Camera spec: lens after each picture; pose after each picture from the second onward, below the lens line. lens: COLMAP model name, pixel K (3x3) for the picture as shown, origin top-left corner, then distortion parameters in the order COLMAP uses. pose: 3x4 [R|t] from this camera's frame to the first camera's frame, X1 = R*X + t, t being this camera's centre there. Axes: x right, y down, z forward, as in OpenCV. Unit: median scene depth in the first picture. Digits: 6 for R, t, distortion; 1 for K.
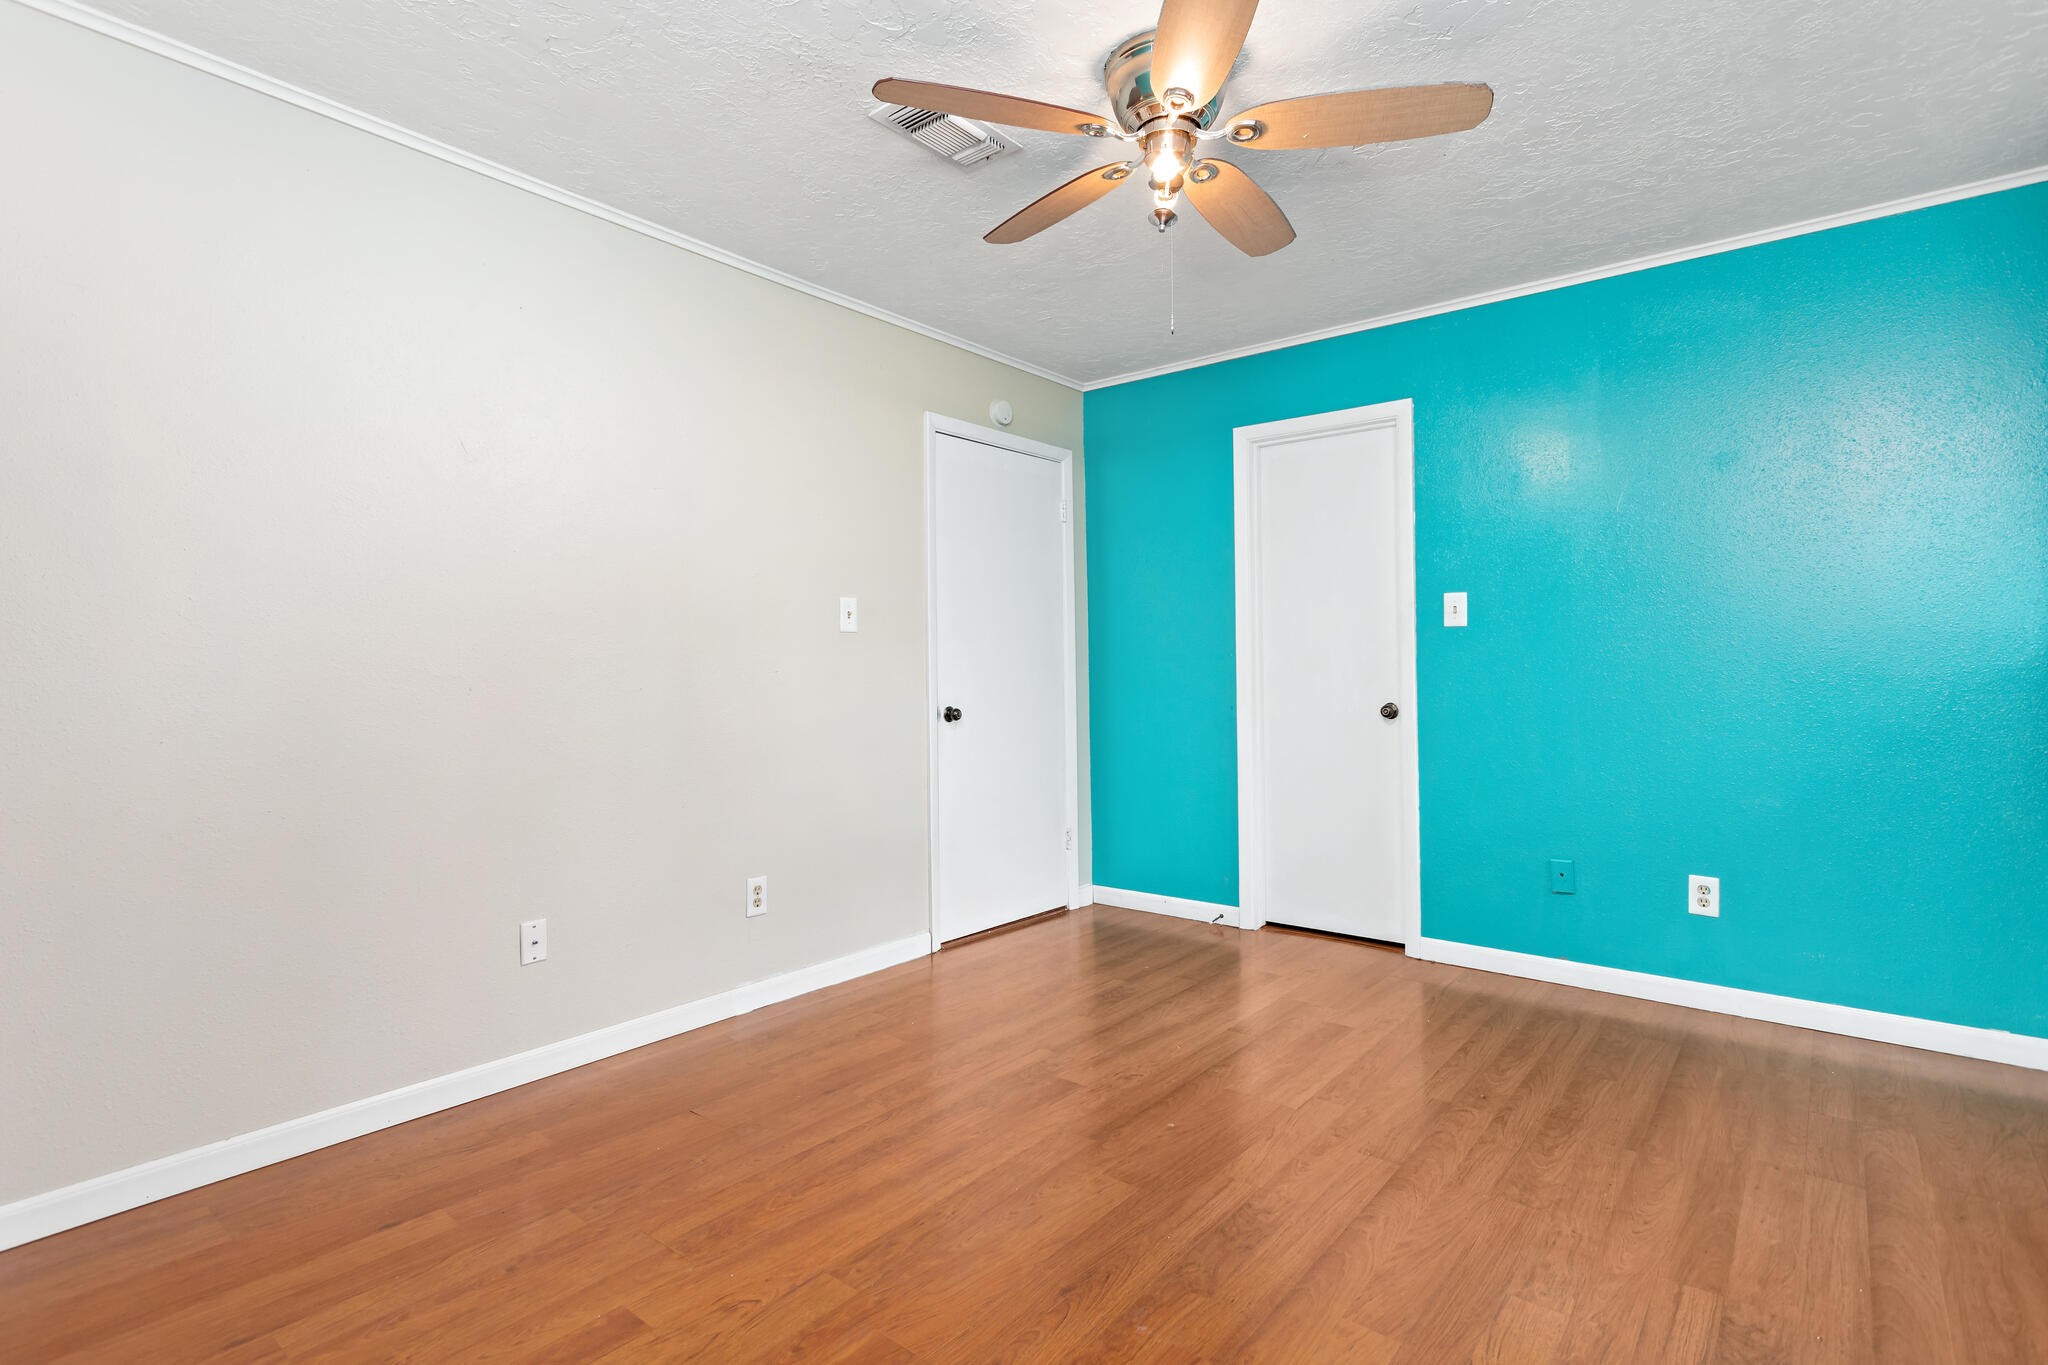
lens RADIAL K [[991.0, 0, 1024.9], [0, 991.0, 676.1], [0, 0, 1]] dist [0.001866, 0.000342]
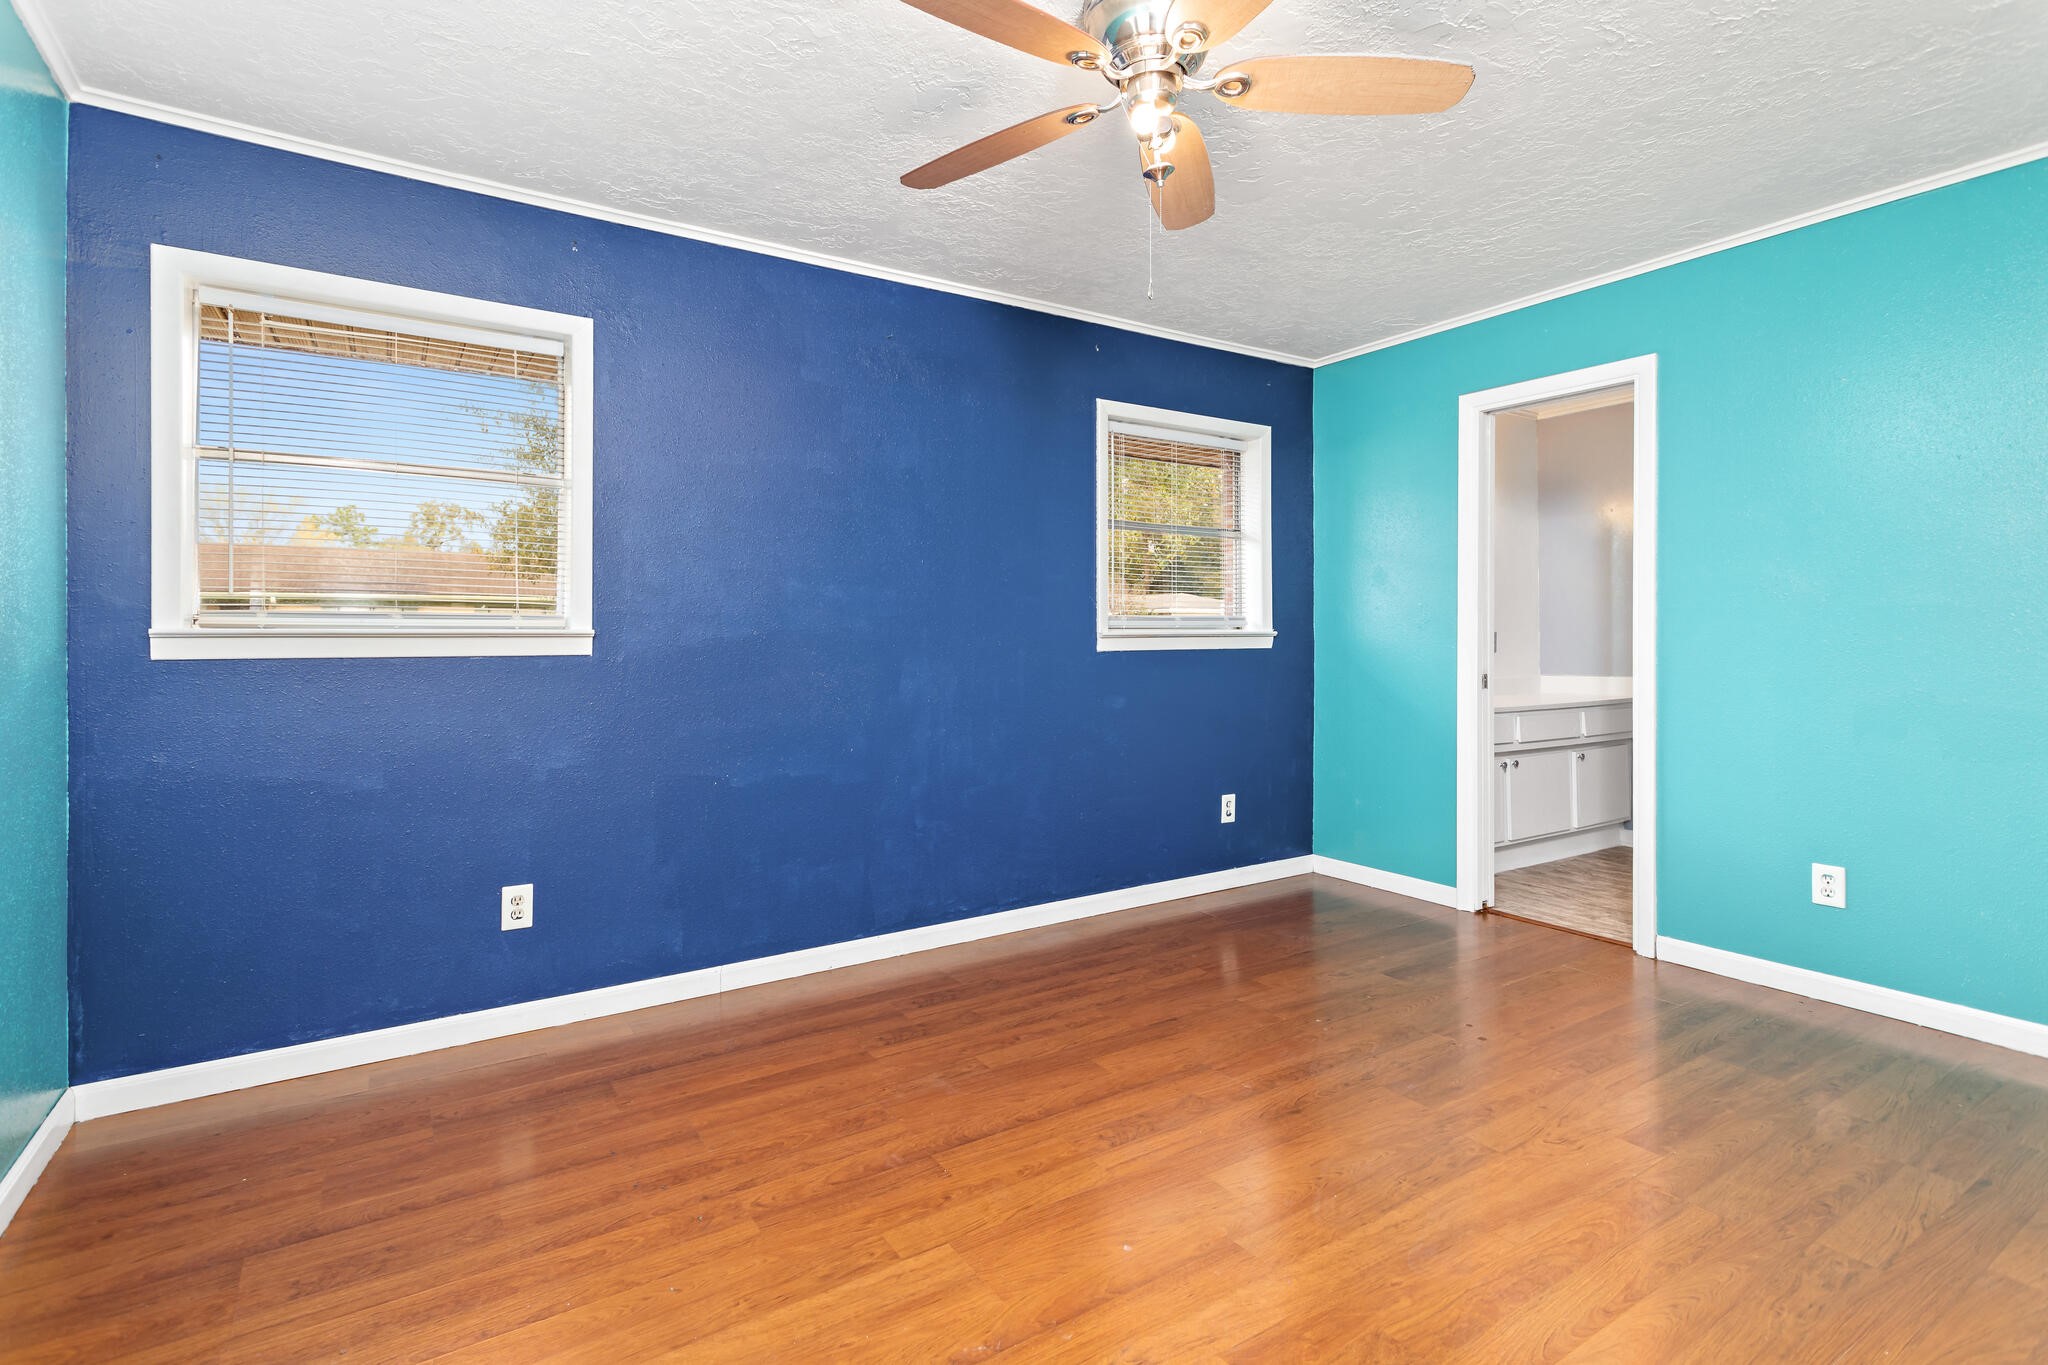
lens RADIAL K [[991.0, 0, 1024.6], [0, 991.0, 667.8], [0, 0, 1]] dist [0.001866, 0.000342]
pose [[-0.954818, 0.001931, 0.297186, -0.006183], [0.011831, 0.999433, 0.031516, -0.023608], [-0.296956, 0.033608, -0.954299, 1.798540]]
